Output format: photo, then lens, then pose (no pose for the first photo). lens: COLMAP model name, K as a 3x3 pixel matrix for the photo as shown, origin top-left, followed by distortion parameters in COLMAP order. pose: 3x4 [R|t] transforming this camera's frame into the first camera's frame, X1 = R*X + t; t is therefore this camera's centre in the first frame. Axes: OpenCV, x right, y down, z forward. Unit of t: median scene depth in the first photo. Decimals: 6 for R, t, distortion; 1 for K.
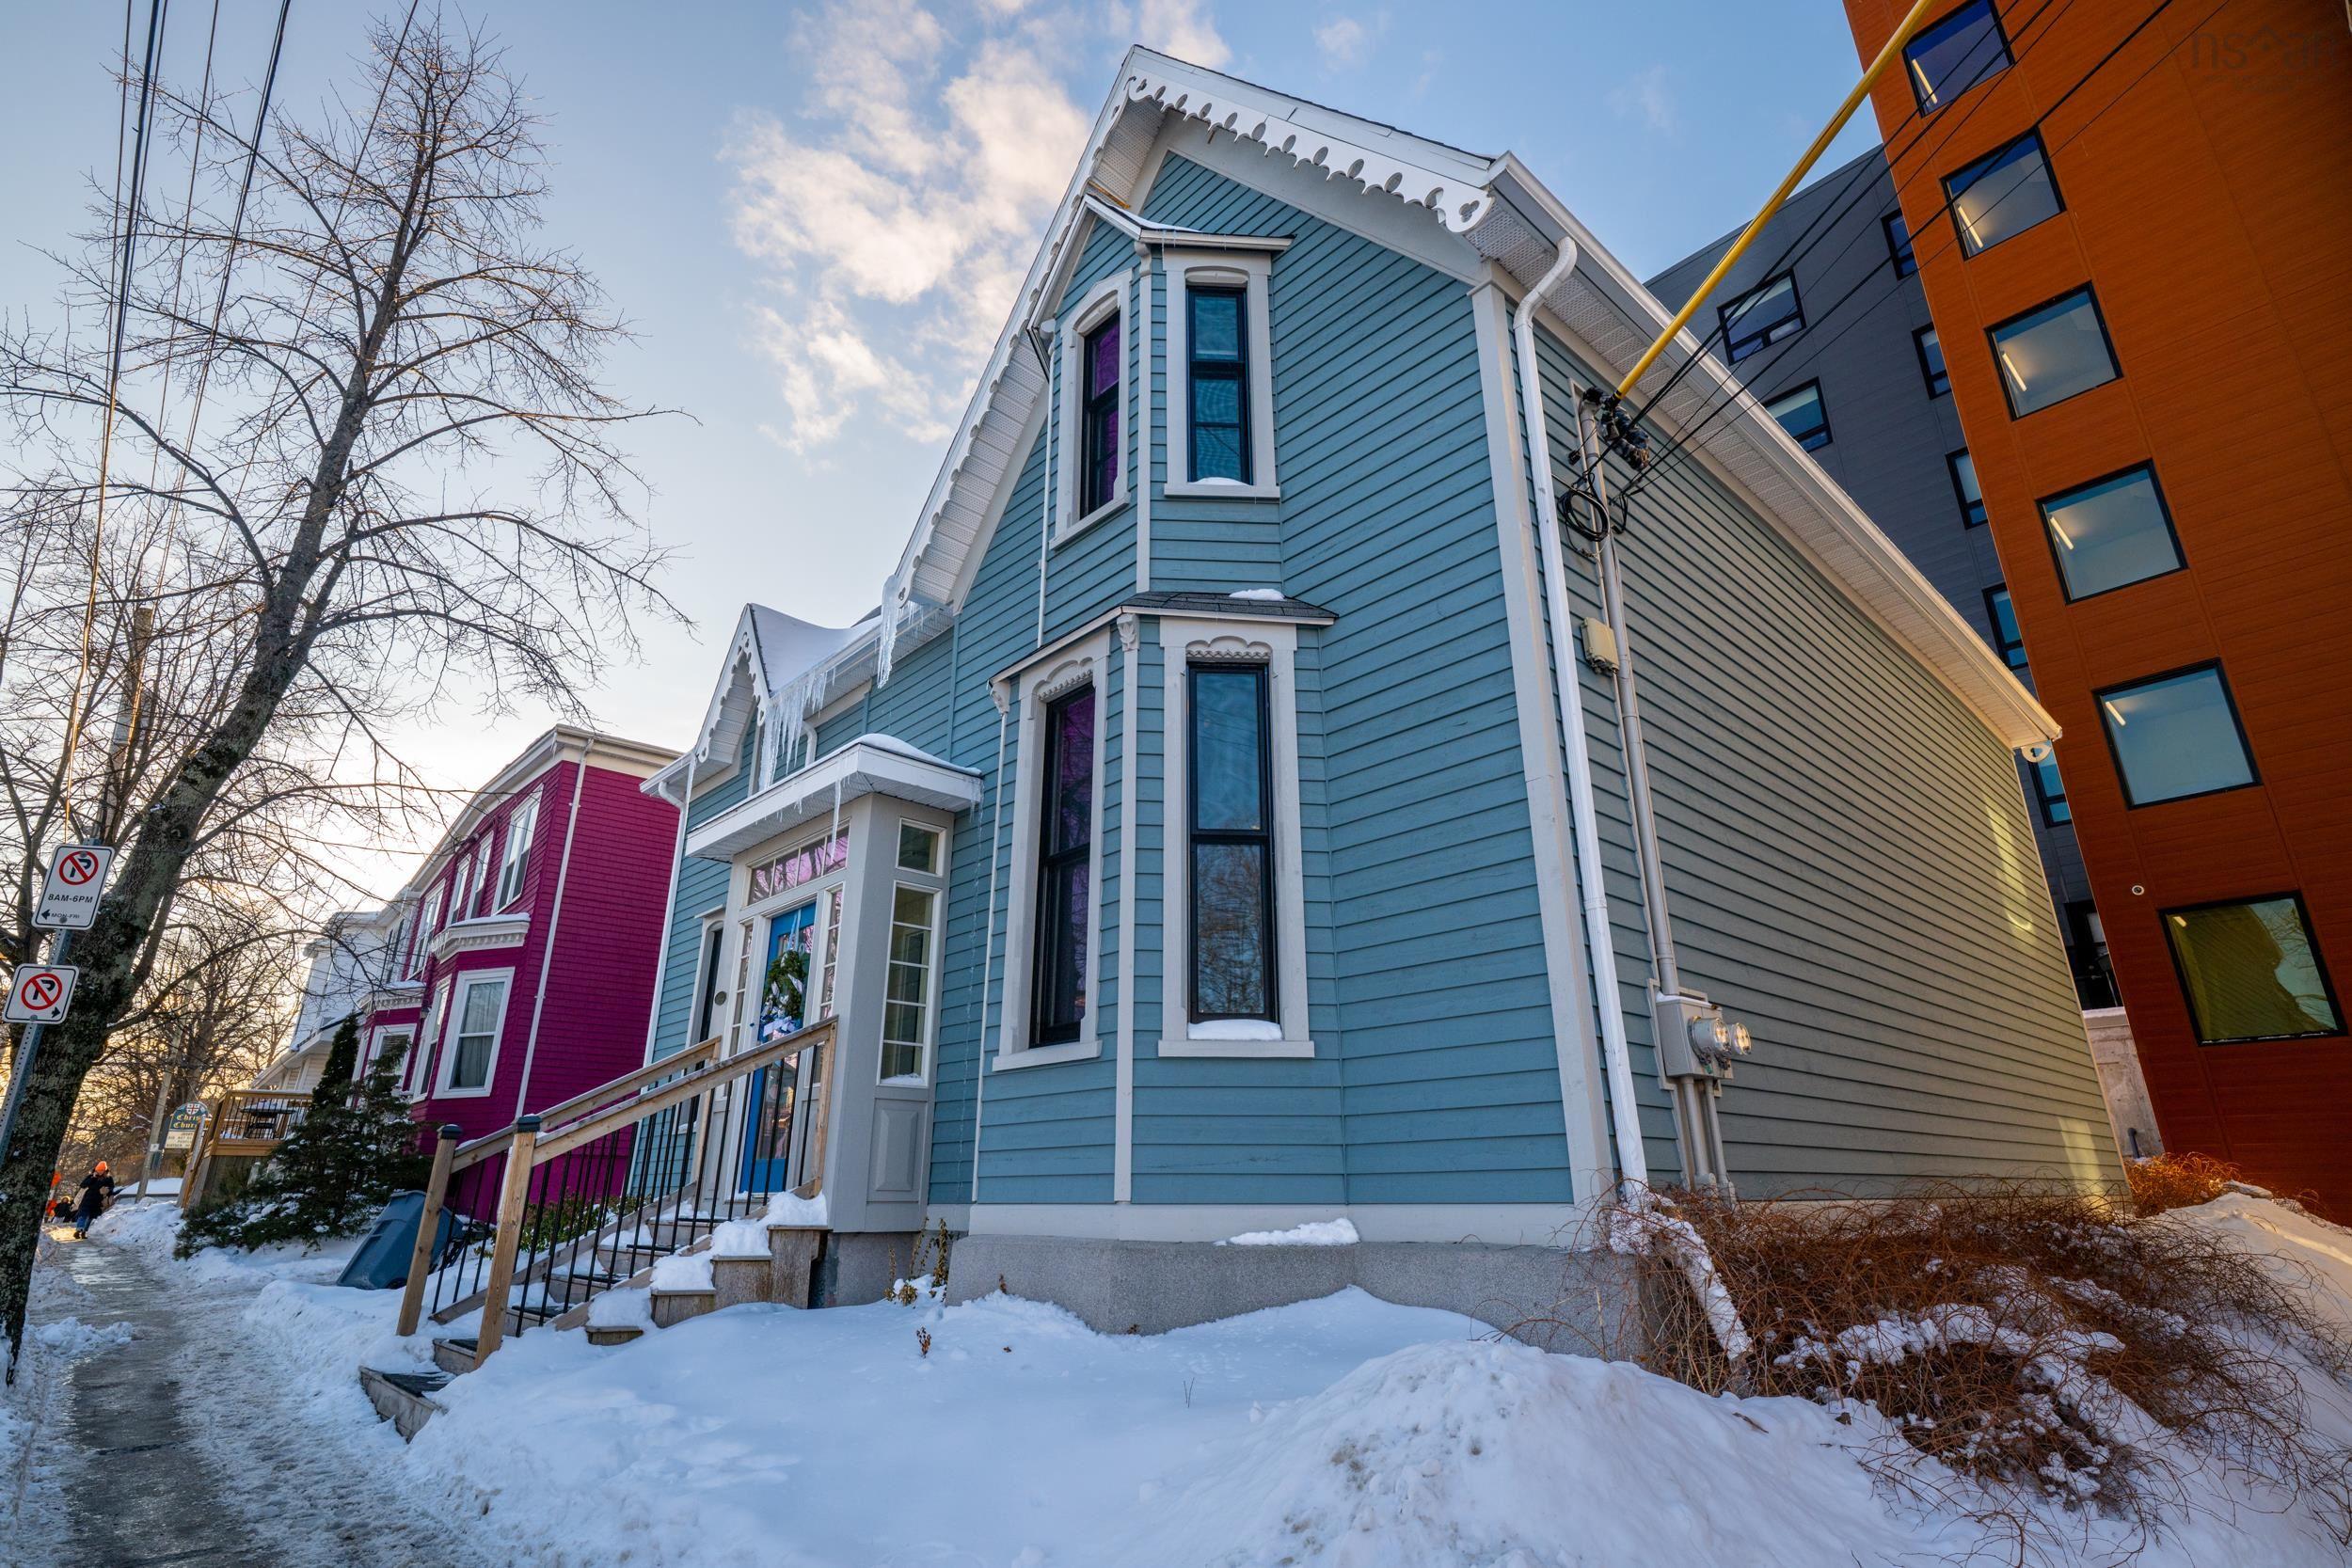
lens RADIAL K [[1160.2, 0, 1179.0], [0, 1160.2, 779.9], [0, 0, 1]] dist [0.004186, 0.000122]
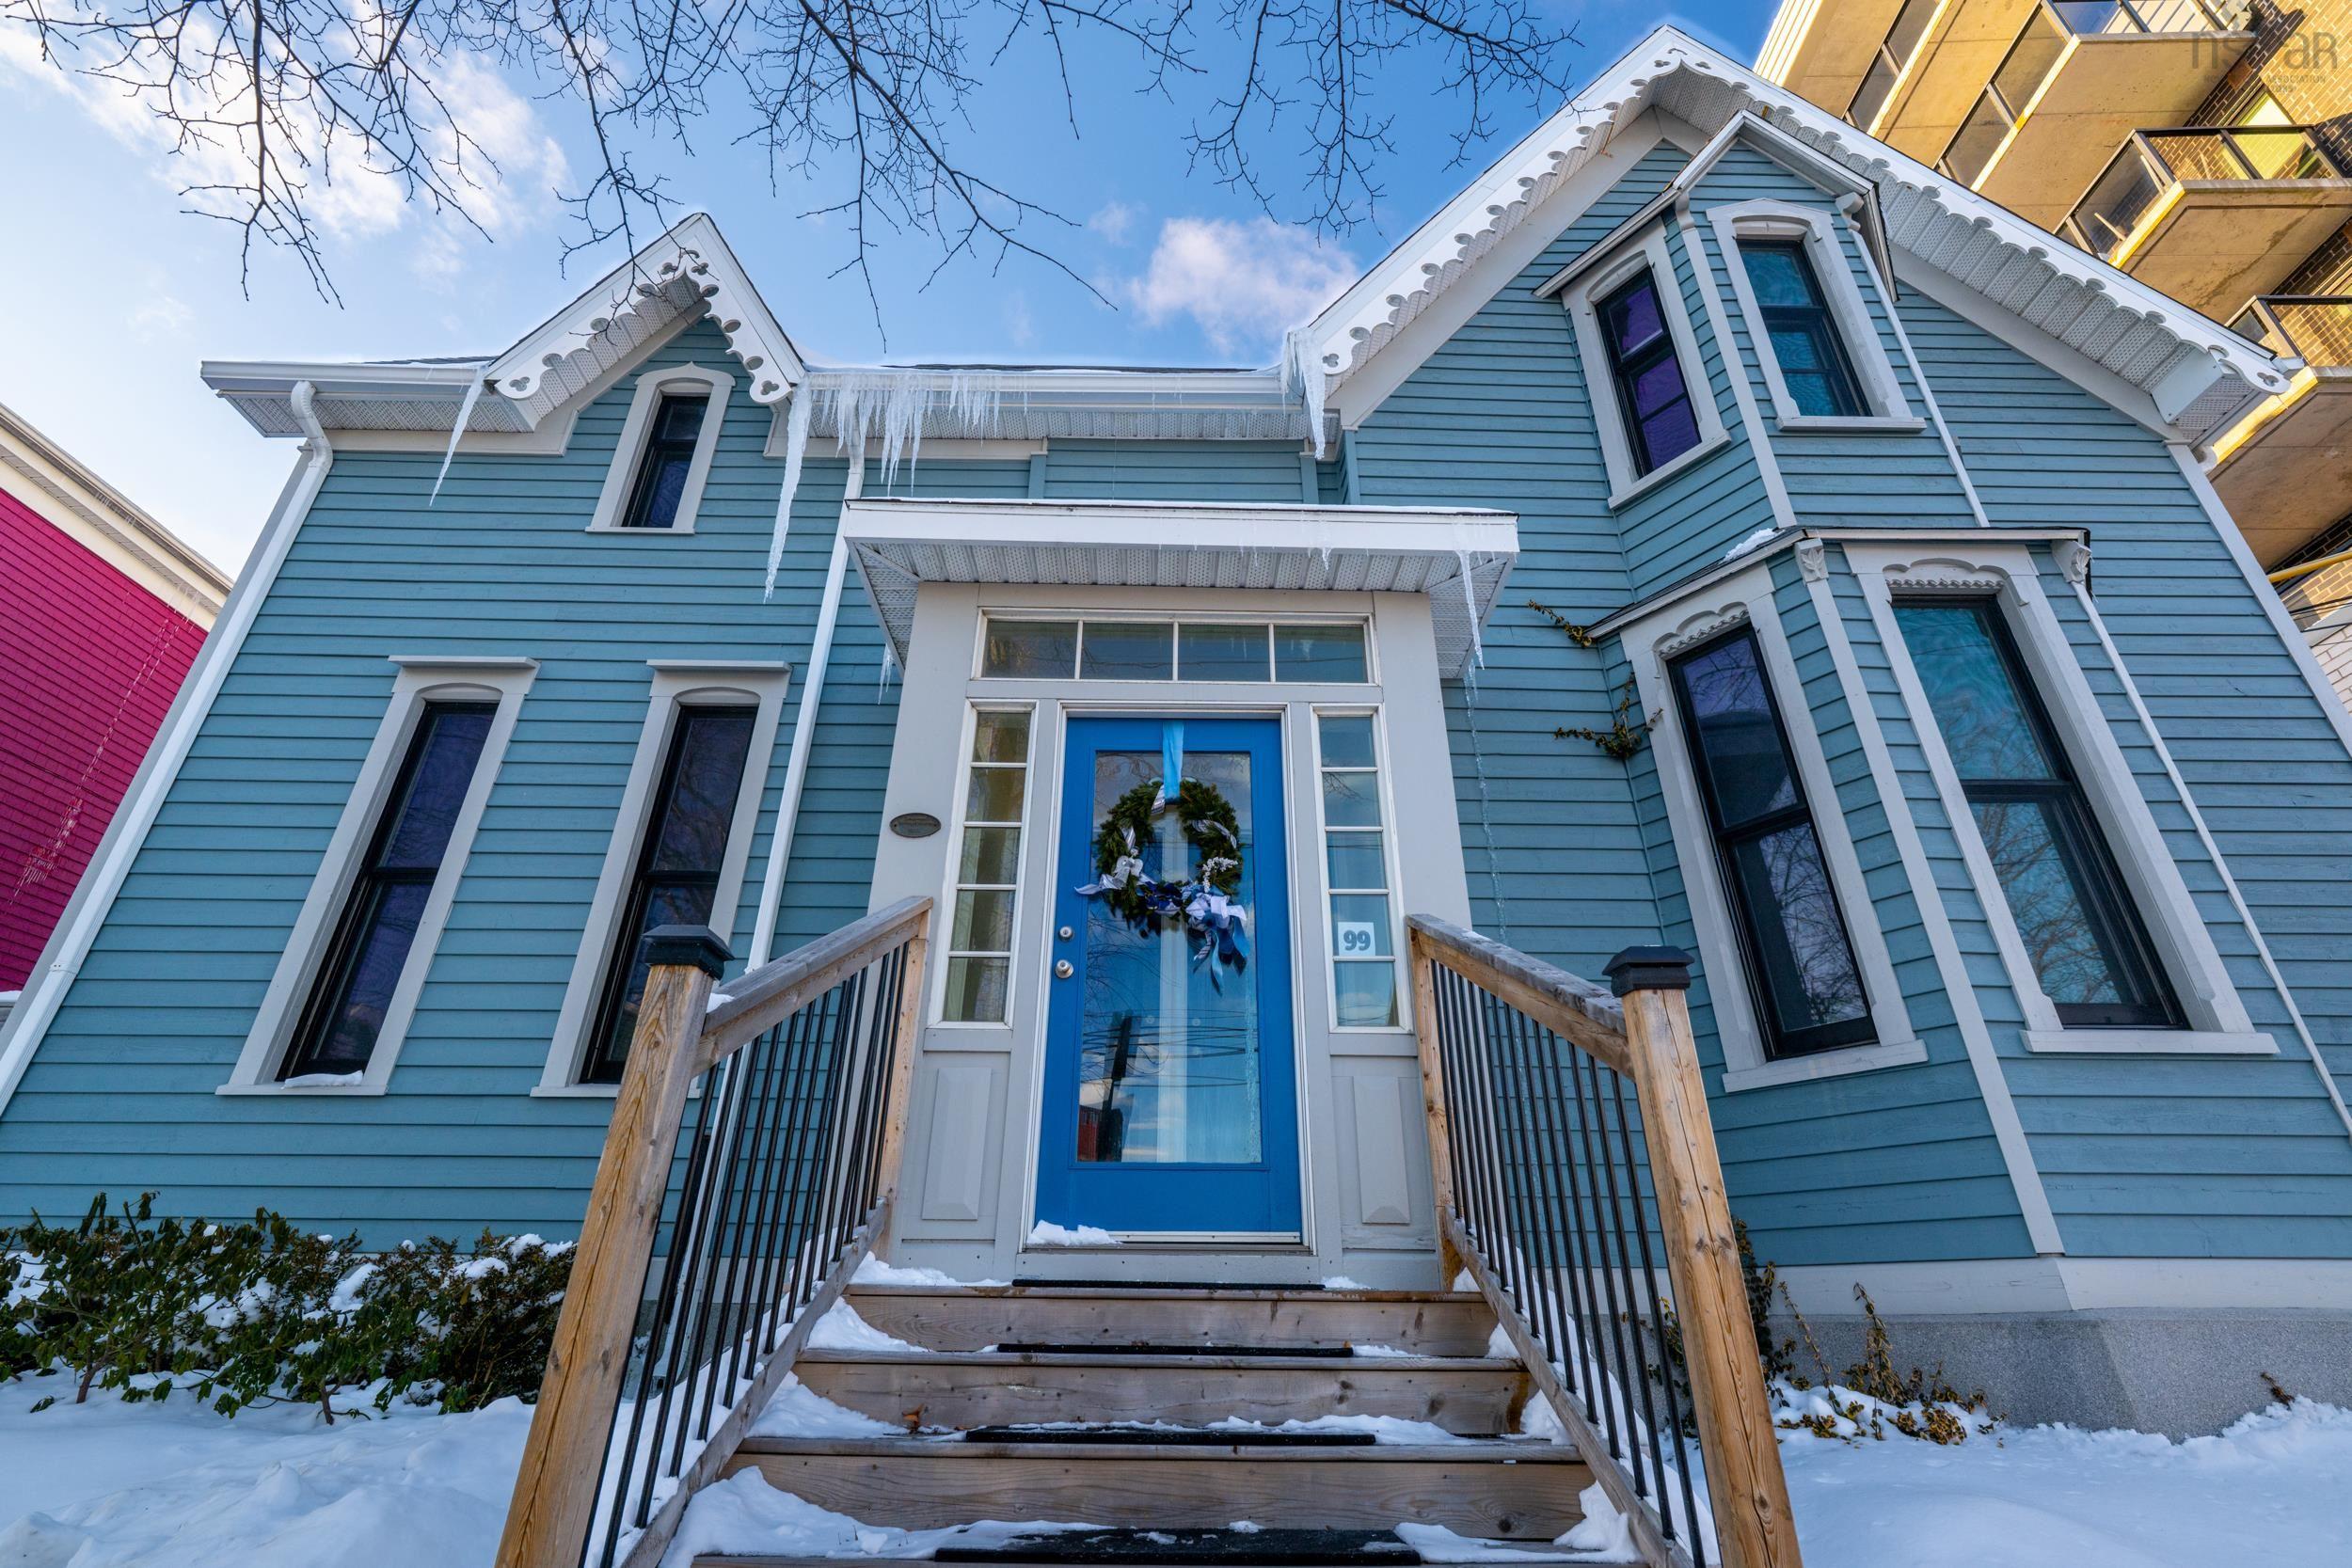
lens RADIAL K [[1053.7, 0, 1184.7], [0, 1053.7, 785.2], [0, 0, 1]] dist [0.002644, -0.000118]
pose [[0.676214, 0.349492, 0.648529, -0.913773], [-0.255398, 0.936929, -0.238610, 0.371309], [-0.691018, -0.004281, 0.722825, 0.868907]]
